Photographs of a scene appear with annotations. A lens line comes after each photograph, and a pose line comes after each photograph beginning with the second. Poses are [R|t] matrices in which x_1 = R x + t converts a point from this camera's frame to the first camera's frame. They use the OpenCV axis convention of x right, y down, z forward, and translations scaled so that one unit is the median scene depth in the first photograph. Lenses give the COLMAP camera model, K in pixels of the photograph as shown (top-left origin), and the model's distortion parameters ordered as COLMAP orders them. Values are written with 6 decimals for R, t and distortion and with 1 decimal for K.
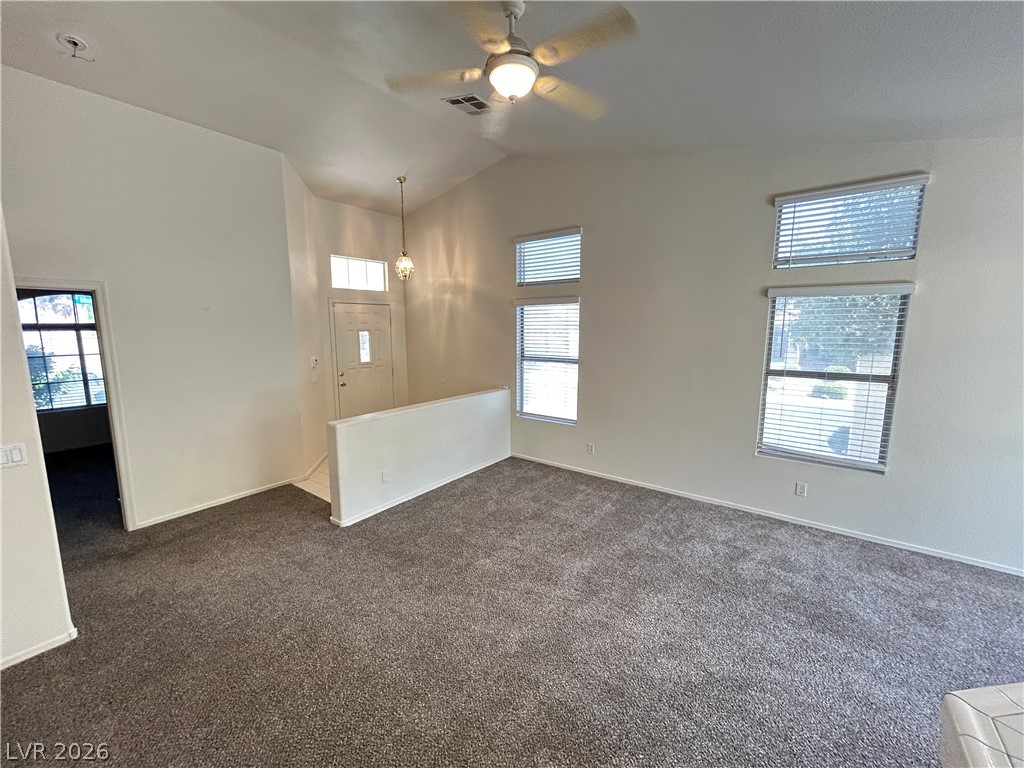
lens RADIAL K [[414.6, 0, 506.2], [0, 414.6, 381.8], [0, 0, 1]] dist [-0.003355, 0.001545]
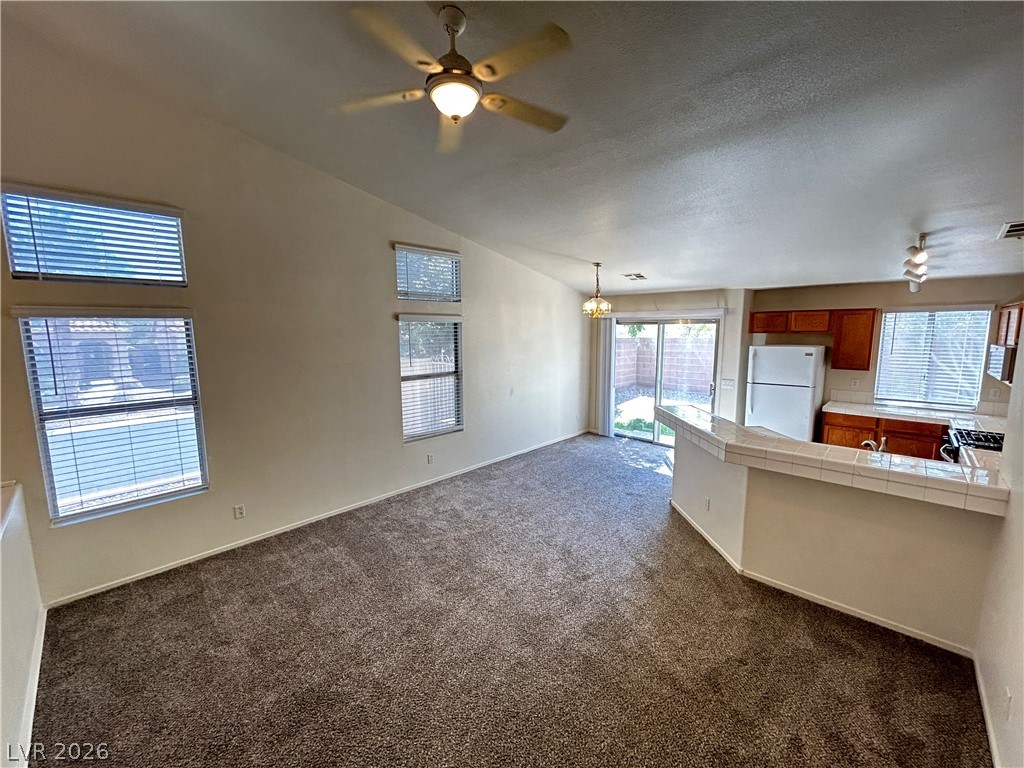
lens RADIAL K [[414.6, 0, 513.2], [0, 414.6, 383.6], [0, 0, 1]] dist [-0.003355, 0.001545]
pose [[0.106303, -0.127517, 0.986123, -0.567226], [0.146096, 0.982983, 0.111361, -0.097691], [-0.983542, 0.132230, 0.123124, 0.483819]]
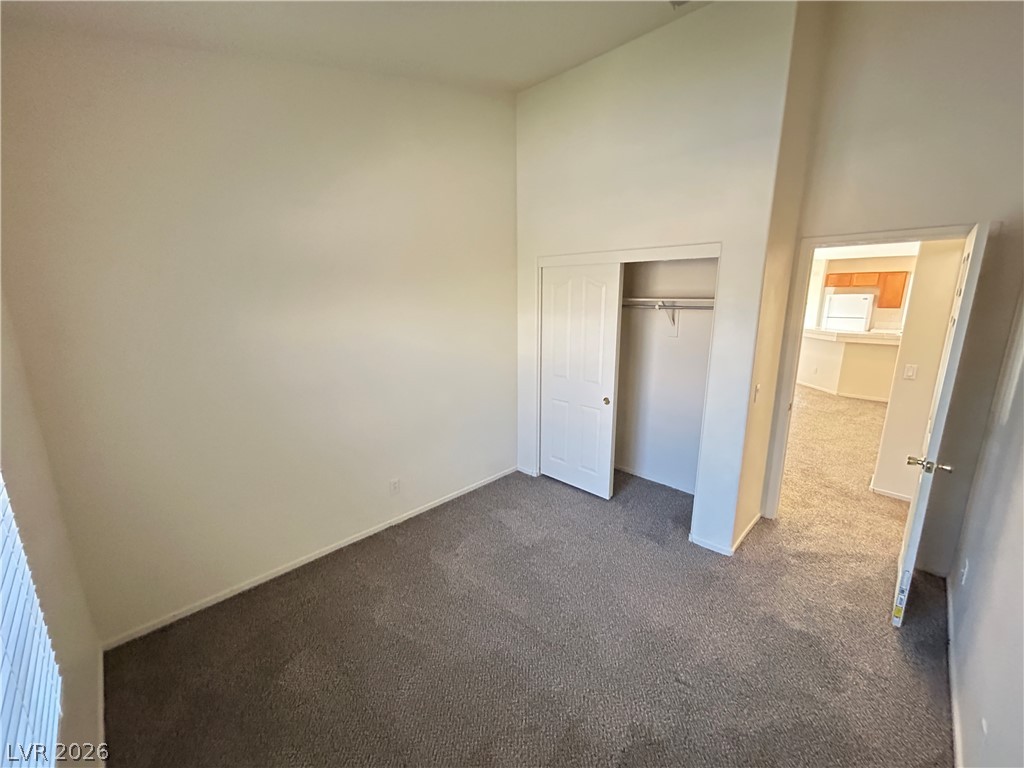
lens RADIAL K [[414.6, 0, 509.7], [0, 414.6, 379.4], [0, 0, 1]] dist [-0.003355, 0.001545]
pose [[0.143564, -0.214761, 0.966057, -1.594956], [0.147228, 0.969942, 0.193745, -0.192226], [-0.978628, 0.114416, 0.170867, 1.190440]]
